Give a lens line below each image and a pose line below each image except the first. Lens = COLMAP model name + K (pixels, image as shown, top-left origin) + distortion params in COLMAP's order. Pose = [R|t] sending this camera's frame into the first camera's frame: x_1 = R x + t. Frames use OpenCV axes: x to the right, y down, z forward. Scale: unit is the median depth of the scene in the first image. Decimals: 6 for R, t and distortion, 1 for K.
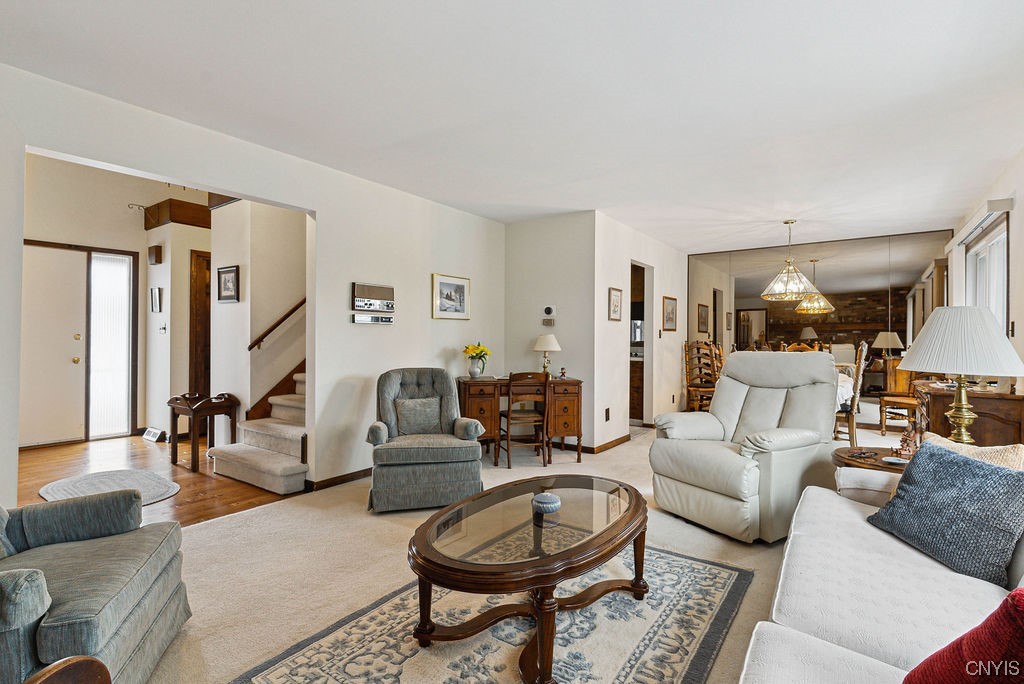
lens RADIAL K [[489.1, 0, 516.4], [0, 489.1, 338.0], [0, 0, 1]] dist [-0.000252, -0.001140]
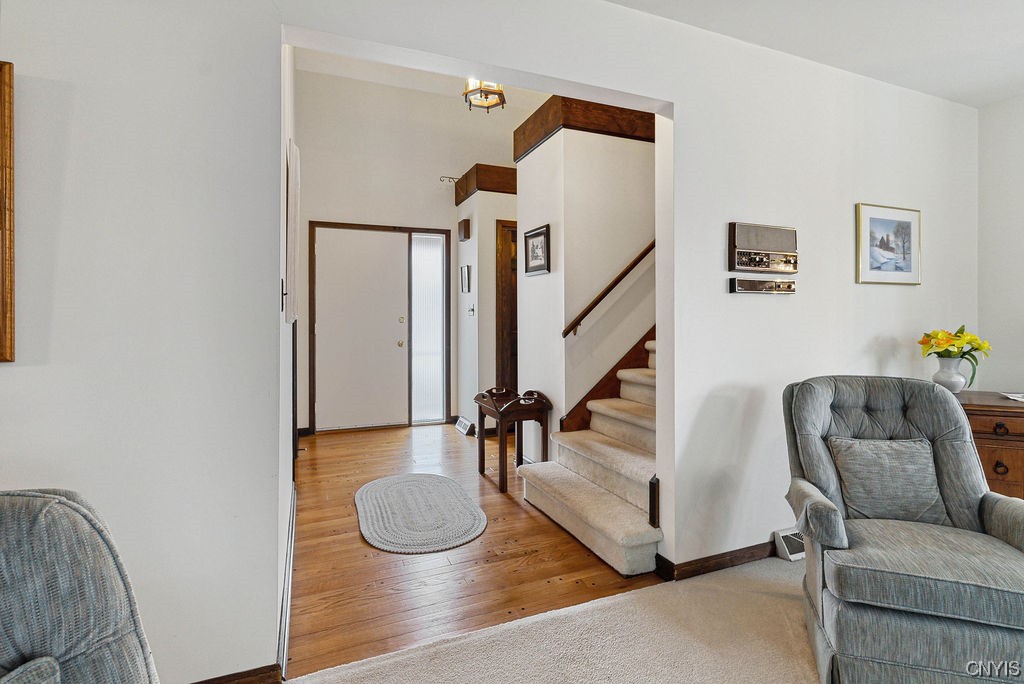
lens RADIAL K [[489.1, 0, 512.0], [0, 489.1, 335.6], [0, 0, 1]] dist [-0.000252, -0.001140]
pose [[0.849140, 0.011167, -0.528049, -0.221416], [0.006166, 0.999499, 0.031051, -0.000215], [0.528131, -0.029622, 0.848646, 0.330559]]
